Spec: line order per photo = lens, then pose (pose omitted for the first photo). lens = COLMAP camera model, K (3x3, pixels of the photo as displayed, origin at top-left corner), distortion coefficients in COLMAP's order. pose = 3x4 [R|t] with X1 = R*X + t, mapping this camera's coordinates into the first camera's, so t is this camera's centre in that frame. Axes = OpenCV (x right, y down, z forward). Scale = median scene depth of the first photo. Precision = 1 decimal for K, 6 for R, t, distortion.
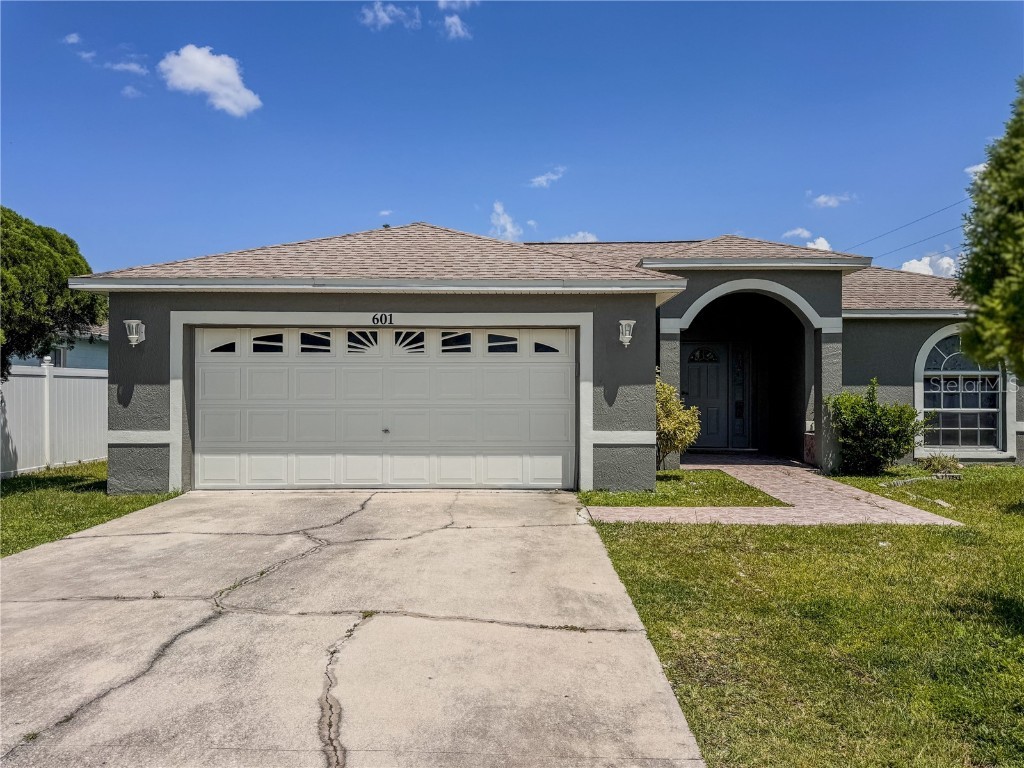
lens RADIAL K [[727.6, 0, 515.8], [0, 727.6, 383.7], [0, 0, 1]] dist [0.036778, -0.042863]
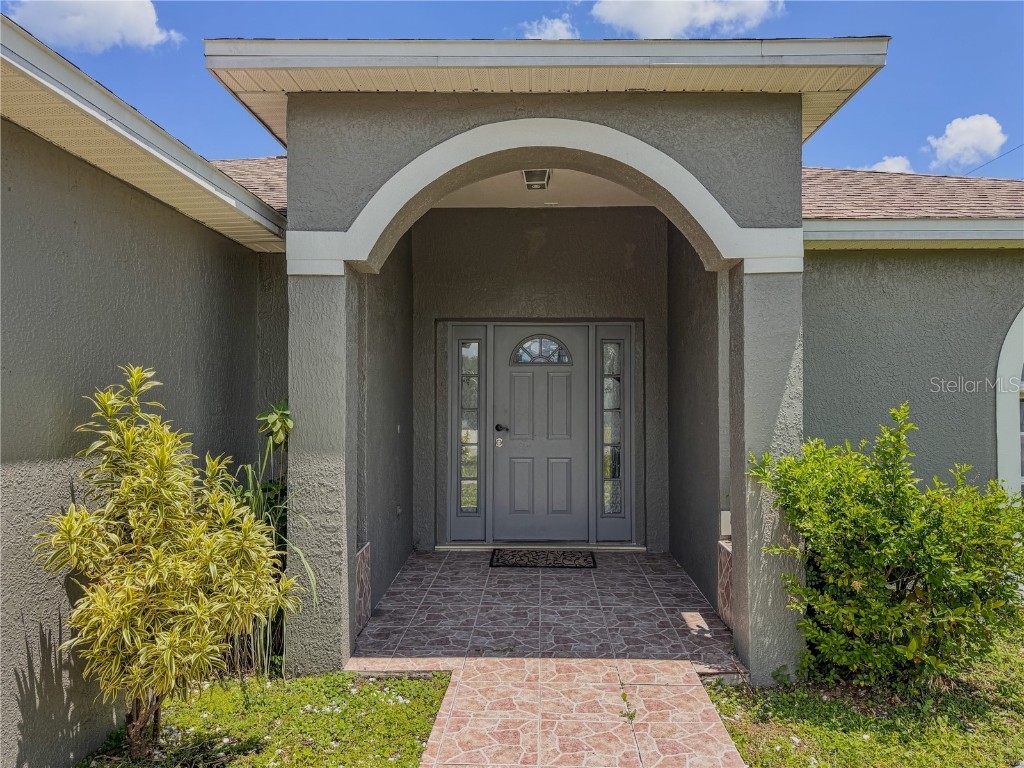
lens RADIAL K [[727.6, 0, 516.0], [0, 727.6, 385.4], [0, 0, 1]] dist [0.036778, -0.042863]
pose [[0.999956, 0.005717, 0.007492, 0.377330], [-0.005603, 0.999871, -0.015053, -0.013070], [-0.007577, 0.015011, 0.999859, 0.804311]]
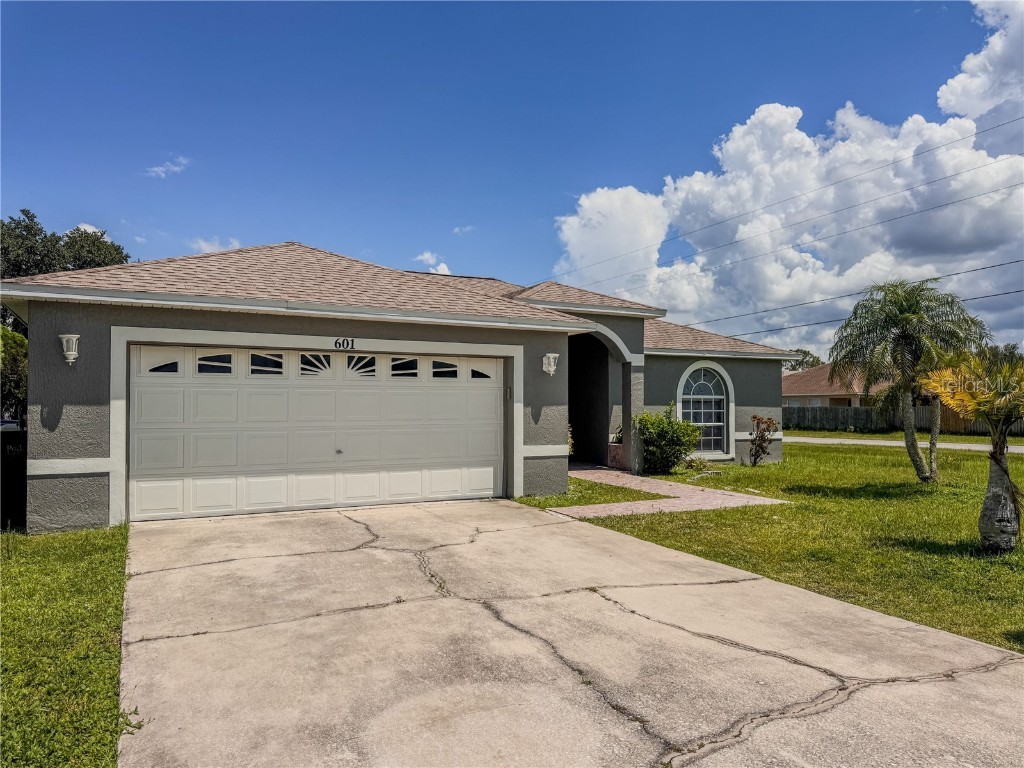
lens RADIAL K [[727.6, 0, 506.8], [0, 727.6, 379.9], [0, 0, 1]] dist [0.036778, -0.042863]
pose [[0.883760, 0.016736, 0.467642, -0.458112], [-0.003111, 0.999548, -0.029892, -0.006355], [-0.467931, 0.024962, 0.883412, -0.033138]]
